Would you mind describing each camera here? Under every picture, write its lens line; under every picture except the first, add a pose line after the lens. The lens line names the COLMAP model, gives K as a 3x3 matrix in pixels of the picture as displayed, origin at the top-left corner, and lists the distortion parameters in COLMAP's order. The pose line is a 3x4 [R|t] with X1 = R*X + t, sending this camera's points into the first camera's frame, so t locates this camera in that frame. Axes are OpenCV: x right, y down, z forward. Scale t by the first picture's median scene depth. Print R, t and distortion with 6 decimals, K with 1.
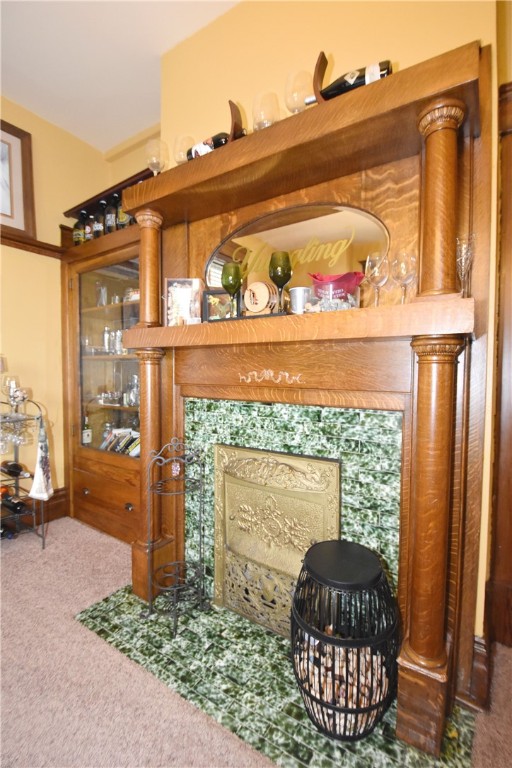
lens RADIAL K [[344.3, 0, 260.3], [0, 344.3, 384.5], [0, 0, 1]] dist [-0.009023, -0.000467]
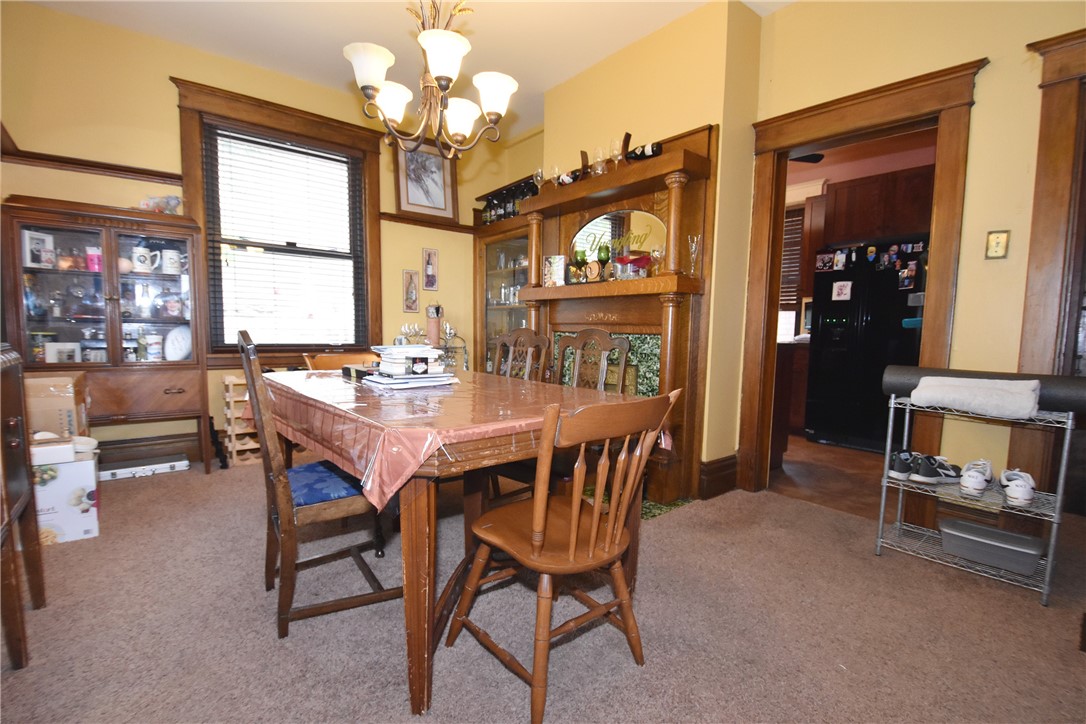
lens RADIAL K [[486.8, 0, 541.8], [0, 486.8, 369.8], [0, 0, 1]] dist [-0.009023, -0.000467]
pose [[0.952537, 0.032031, -0.302734, 0.361608], [-0.019251, 0.998797, 0.045105, 0.100422], [0.303814, -0.037136, 0.952007, -1.015866]]
